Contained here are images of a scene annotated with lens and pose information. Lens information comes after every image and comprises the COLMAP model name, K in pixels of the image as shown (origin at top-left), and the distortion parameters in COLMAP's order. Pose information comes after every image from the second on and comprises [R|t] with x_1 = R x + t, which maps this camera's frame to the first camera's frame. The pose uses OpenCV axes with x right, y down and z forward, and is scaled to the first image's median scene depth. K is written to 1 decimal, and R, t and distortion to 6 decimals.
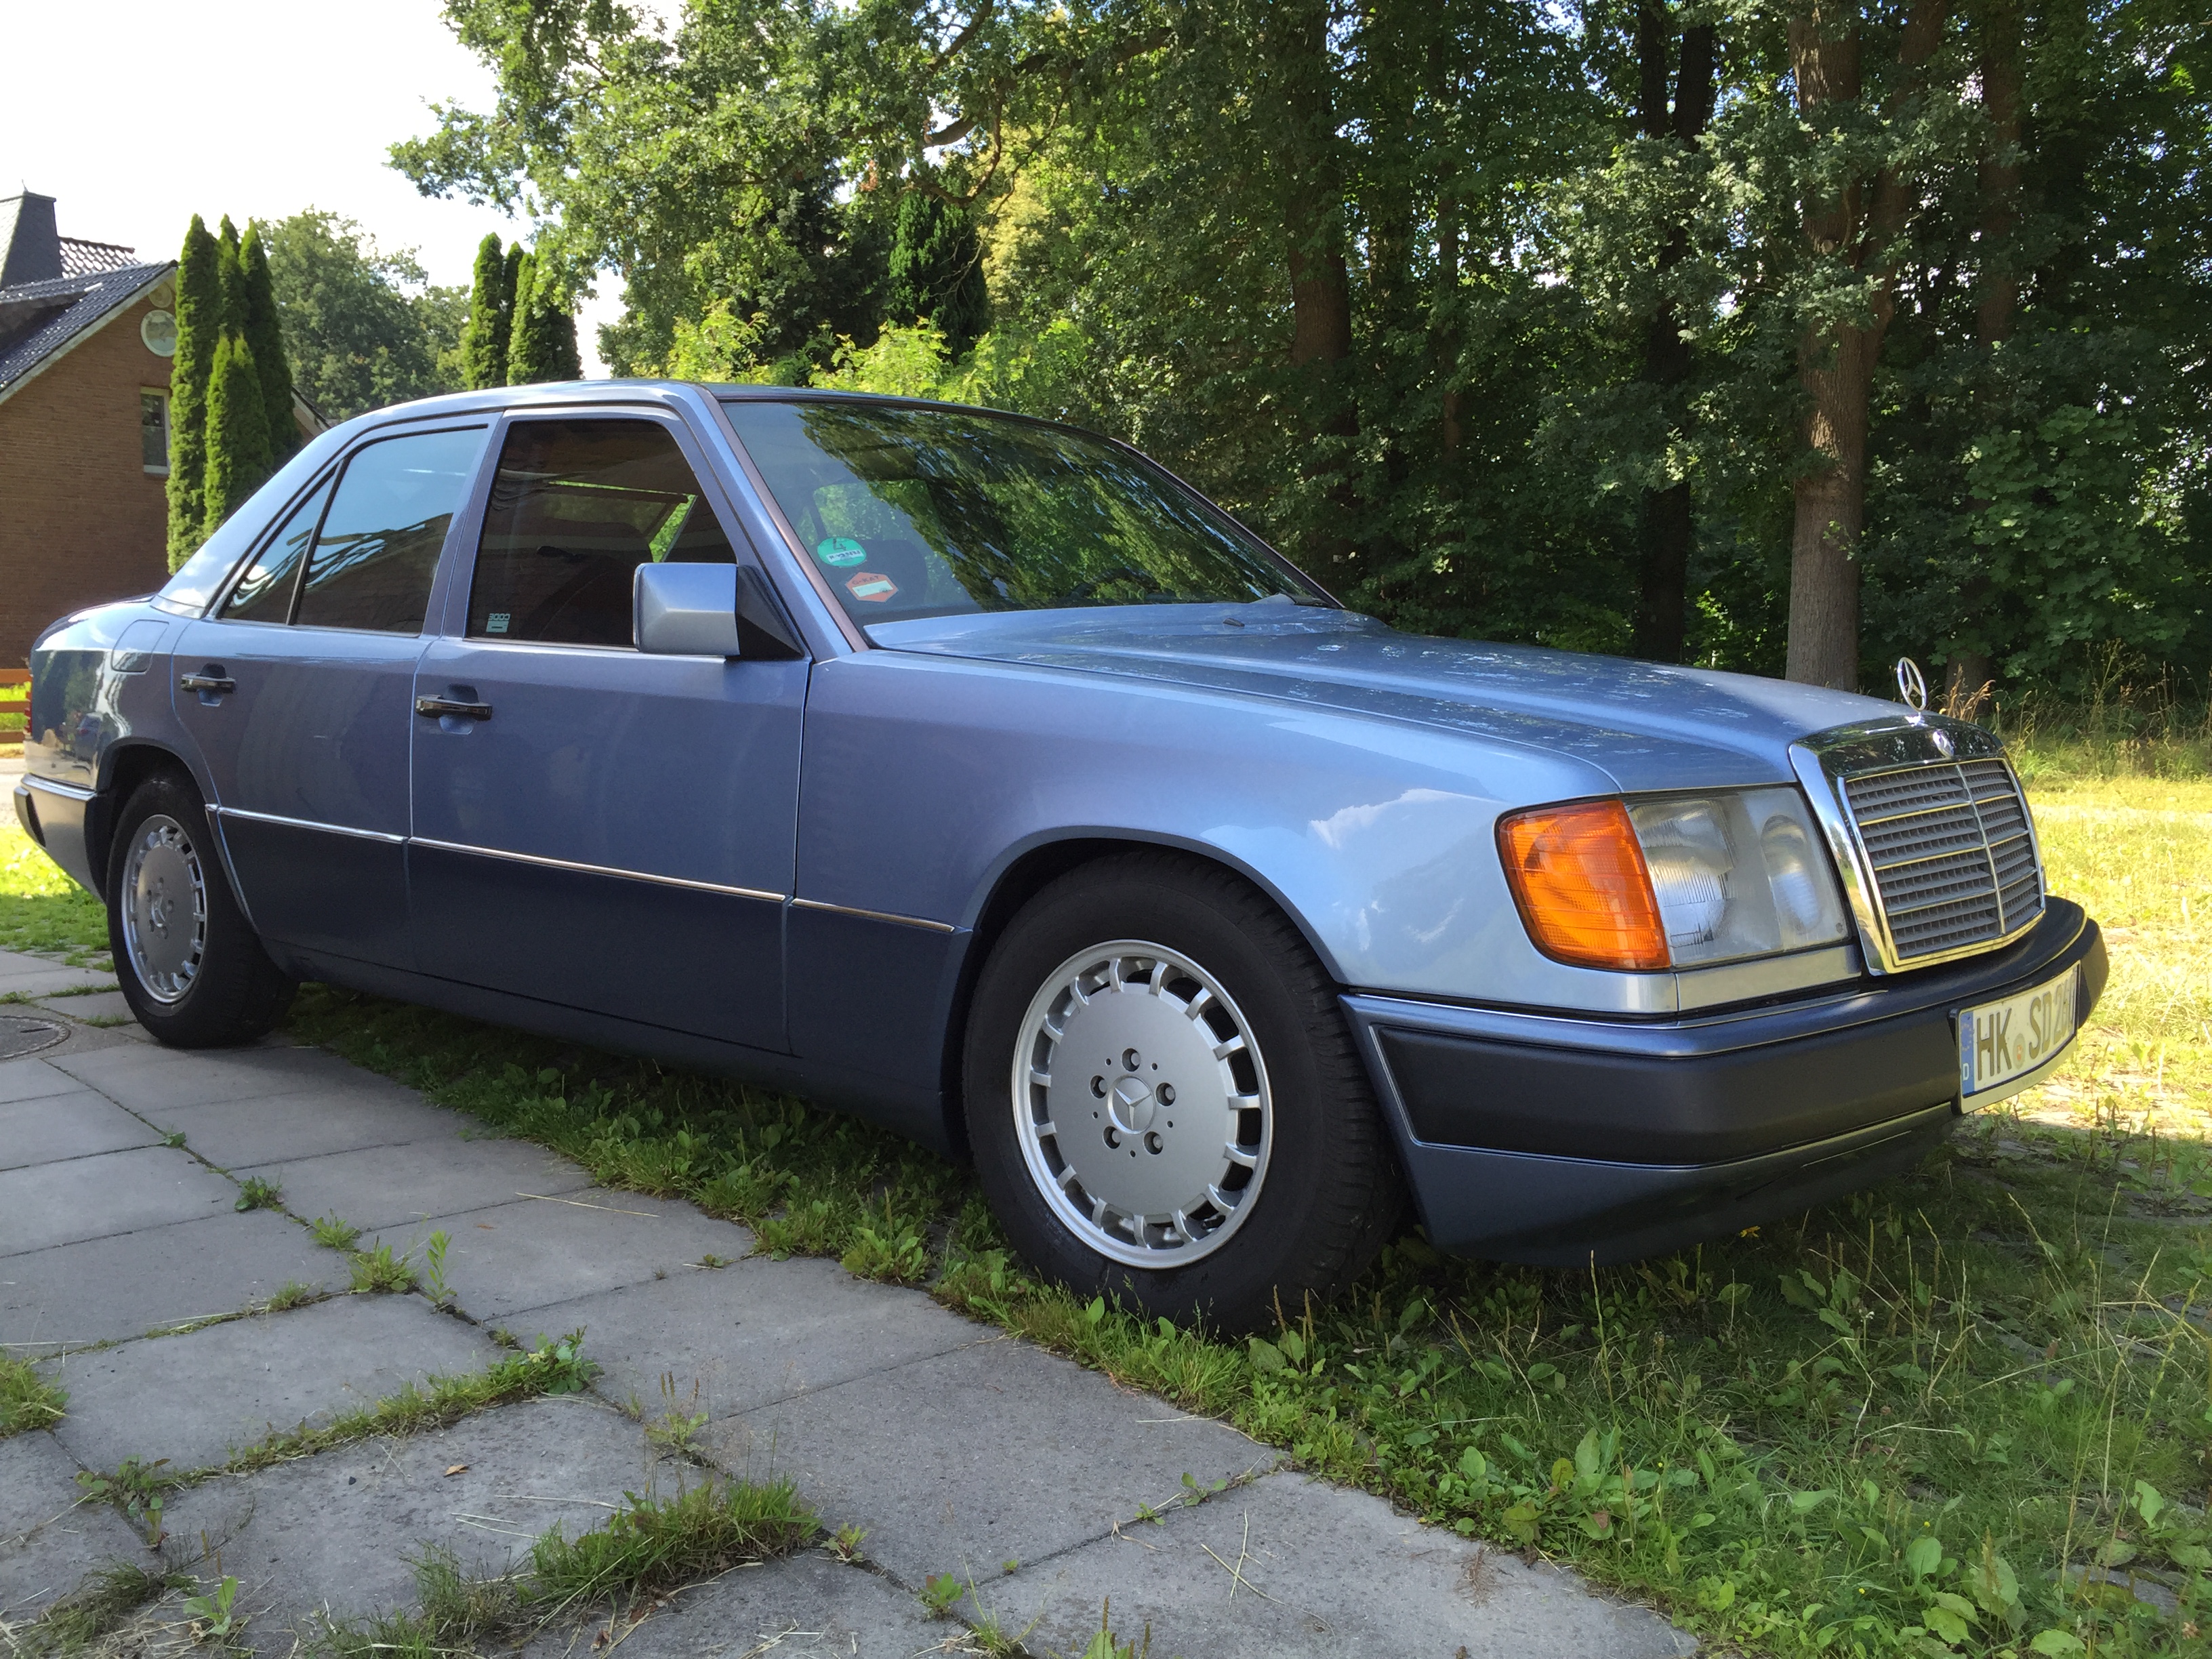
lens RADIAL K [[1903.7, 0, 1106.0], [0, 1903.7, 829.5], [0, 0, 1]] dist [0.079275, -0.109333]
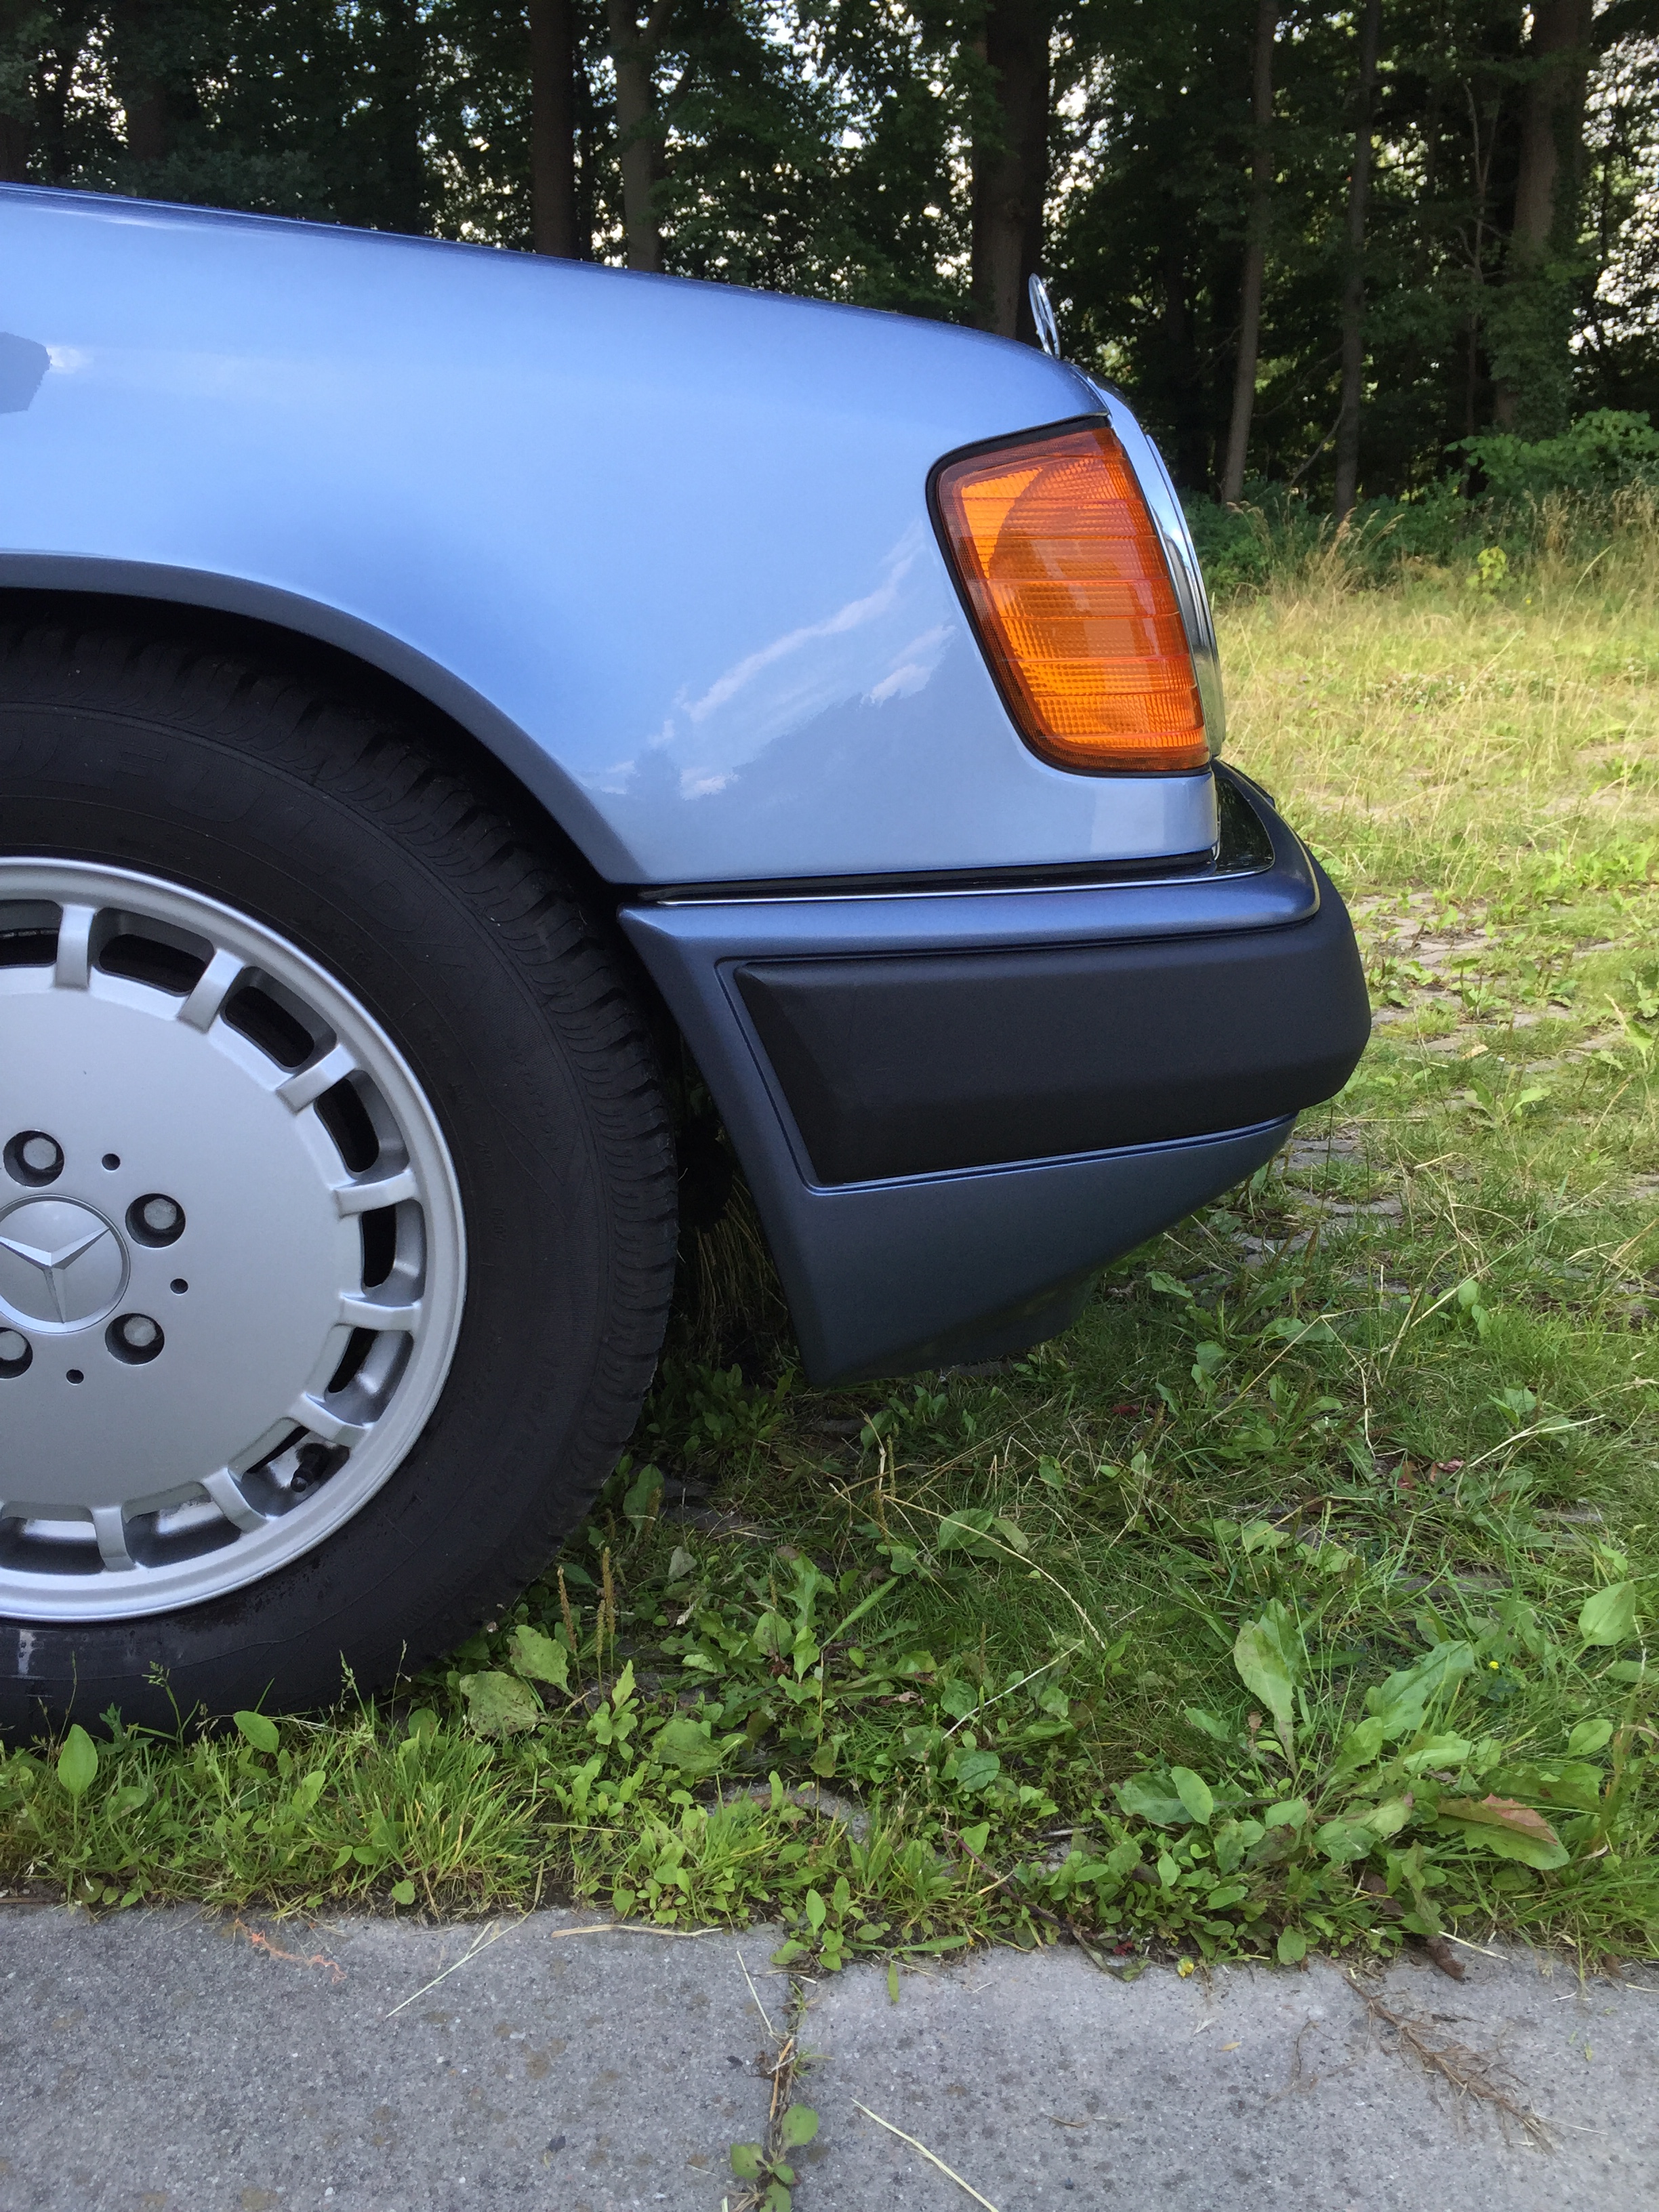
lens RADIAL K [[1888.6, 0, 829.5], [0, 1888.6, 1106.0], [0, 0, 1]] dist [0.075669, -0.103081]
pose [[0.715403, -0.216148, 0.664438, -0.132304], [0.081476, 0.970267, 0.227912, 0.032479], [-0.693945, -0.108913, 0.711743, 0.603575]]
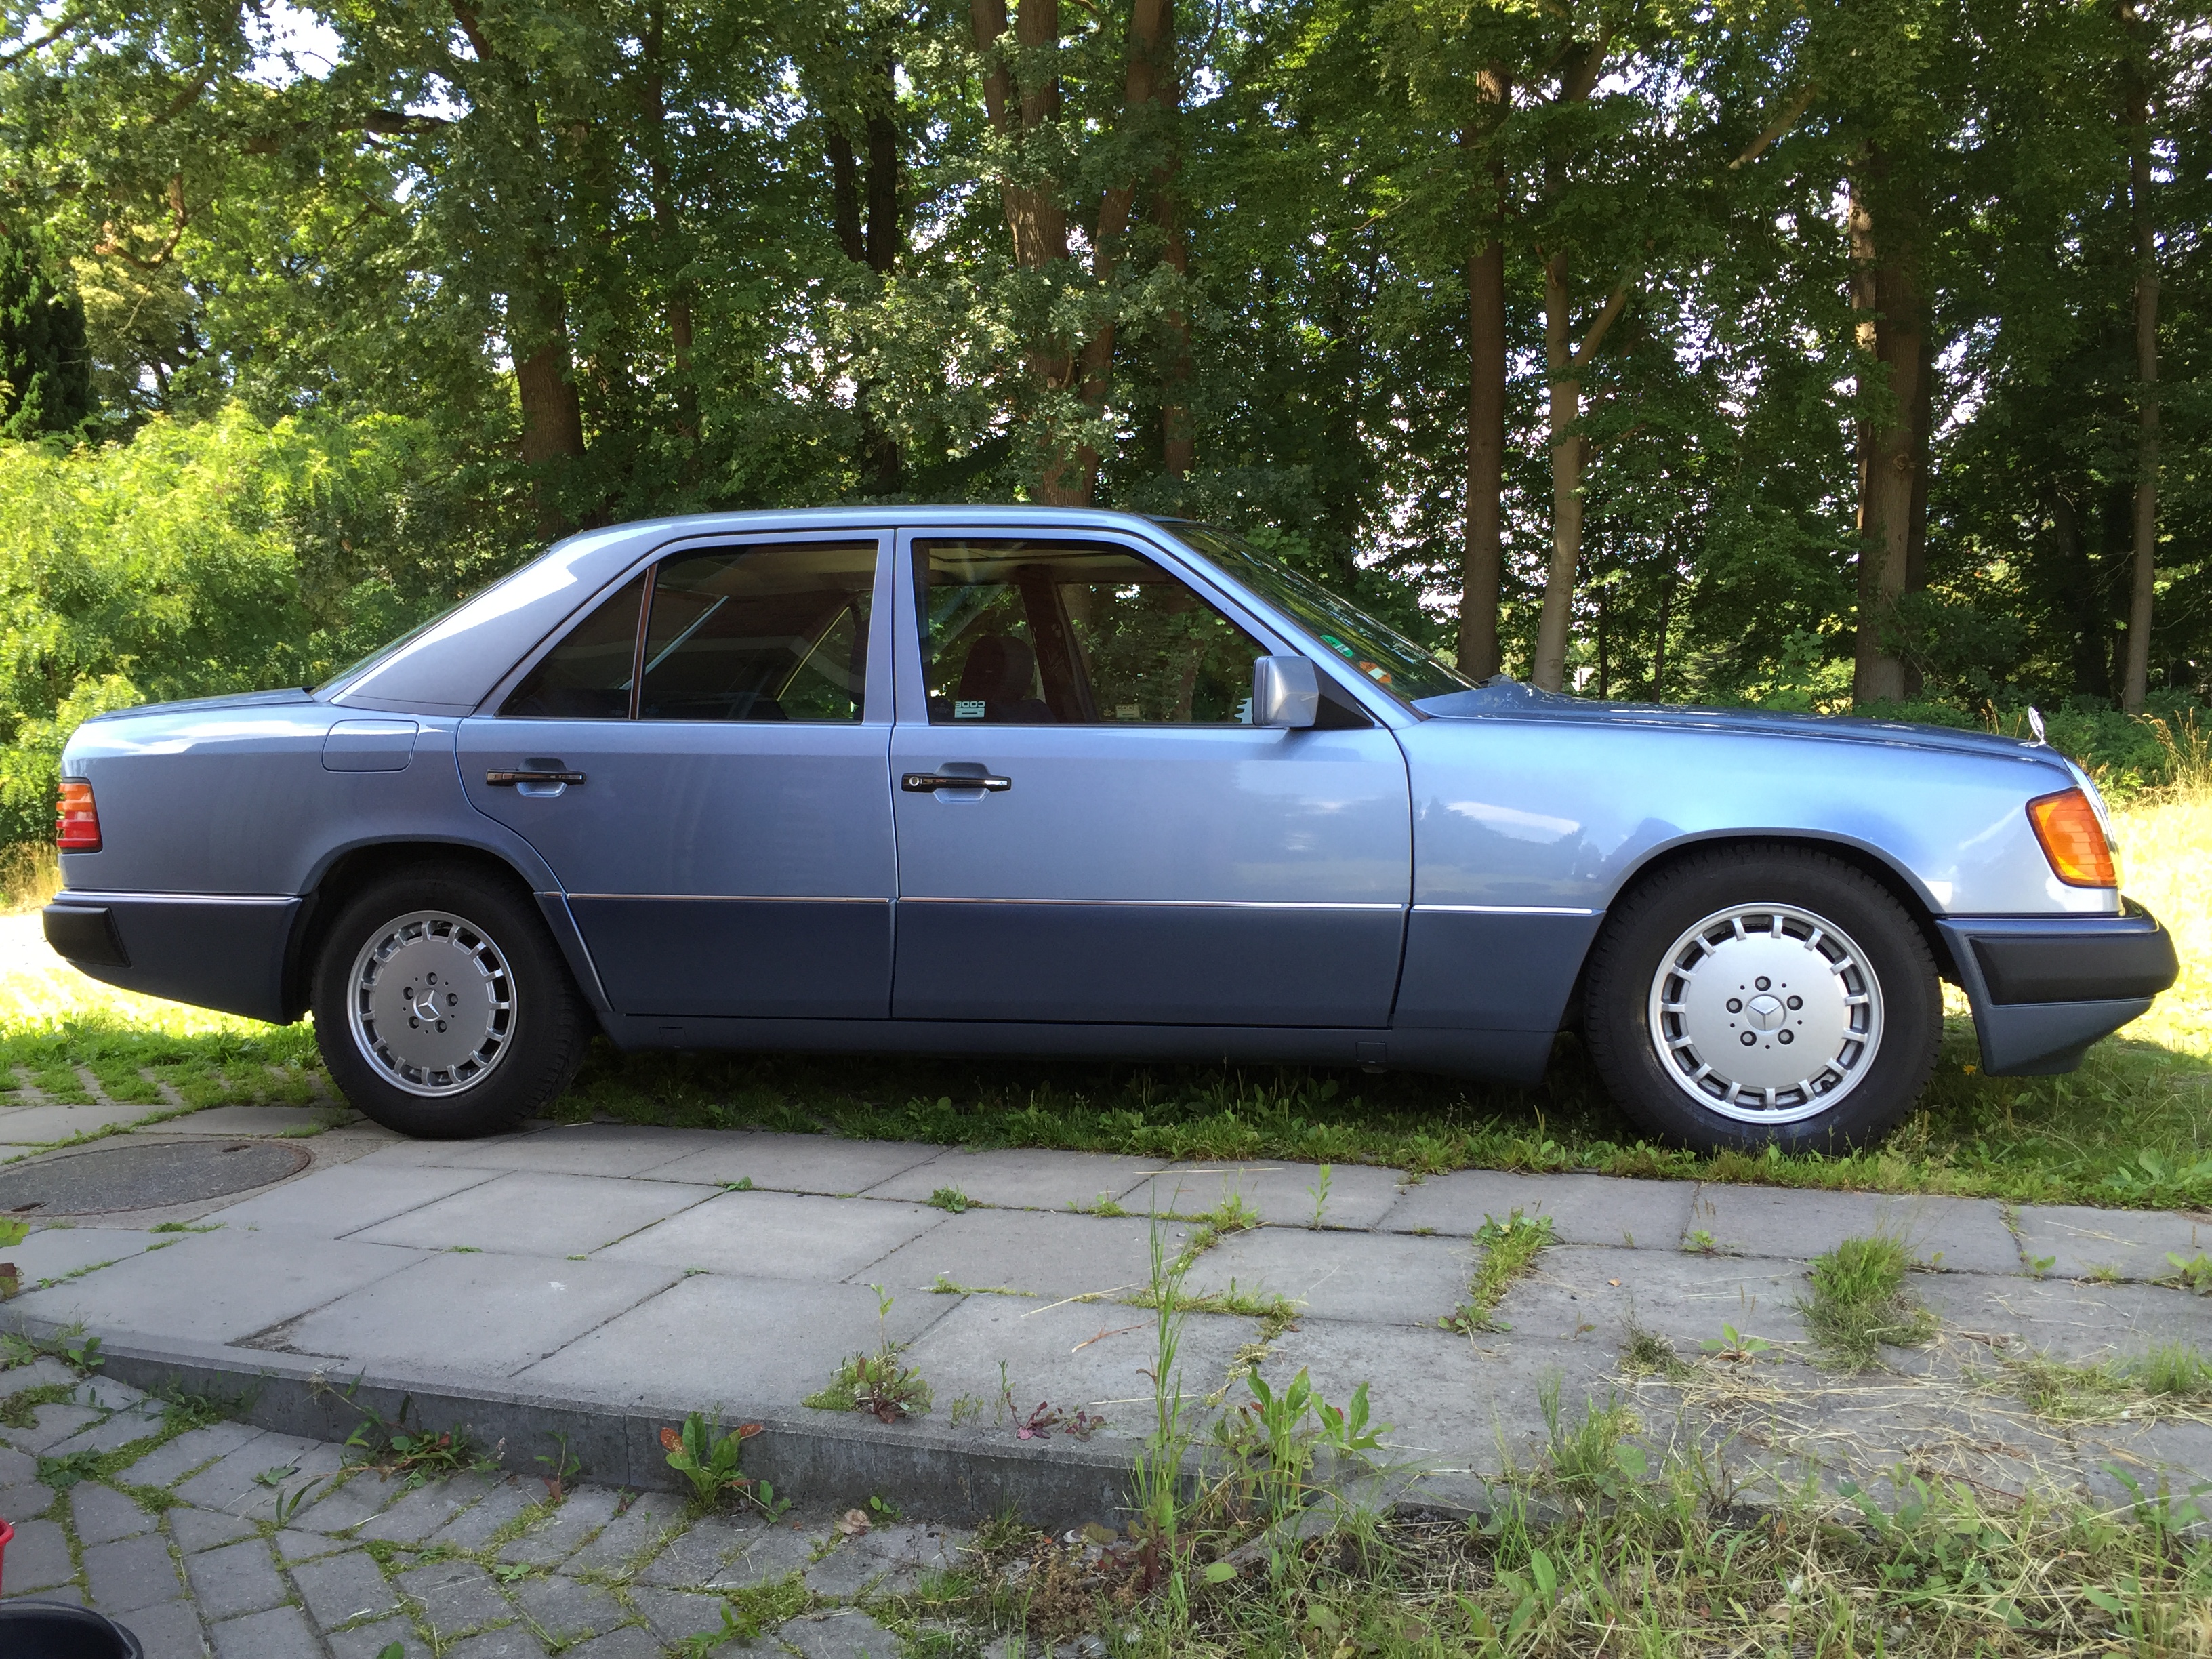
lens RADIAL K [[1903.7, 0, 1106.0], [0, 1903.7, 829.5], [0, 0, 1]] dist [0.079275, -0.109333]
pose [[0.885510, -0.048426, 0.462089, -1.135139], [0.070766, 0.997007, -0.031126, 0.011417], [-0.459199, 0.060262, 0.886287, -0.098886]]
